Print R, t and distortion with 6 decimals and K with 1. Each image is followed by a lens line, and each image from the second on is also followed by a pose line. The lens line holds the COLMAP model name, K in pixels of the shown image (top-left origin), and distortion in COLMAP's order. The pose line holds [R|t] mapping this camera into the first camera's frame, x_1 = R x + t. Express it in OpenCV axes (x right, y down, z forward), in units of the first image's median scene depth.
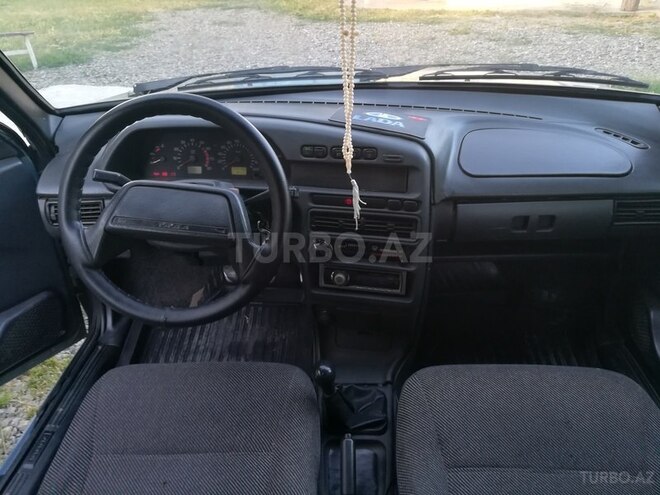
lens RADIAL K [[509.1, 0, 337.0], [0, 509.1, 248.7], [0, 0, 1]] dist [0.014936, -0.022304]
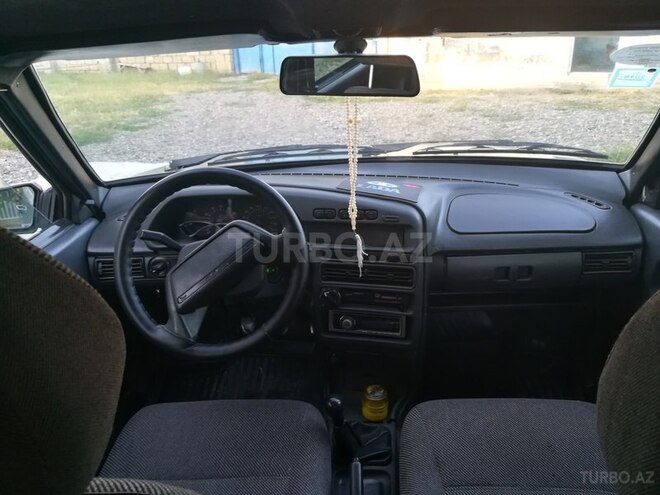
lens RADIAL K [[509.1, 0, 334.7], [0, 509.1, 248.0], [0, 0, 1]] dist [0.014936, -0.022304]
pose [[0.999864, -0.009224, -0.013661, -0.004845], [0.007277, 0.990641, -0.136300, 0.044565], [0.014790, 0.136182, 0.990573, -0.147396]]
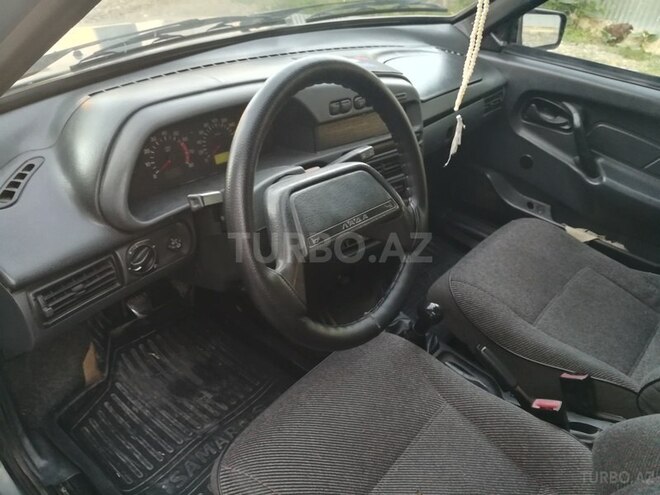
lens RADIAL K [[509.1, 0, 325.8], [0, 509.1, 251.3], [0, 0, 1]] dist [0.014936, -0.022304]
pose [[0.630553, -0.388410, 0.671968, -0.686455], [0.324746, 0.918376, 0.226108, -0.147733], [-0.704942, 0.075646, 0.705219, 0.343664]]
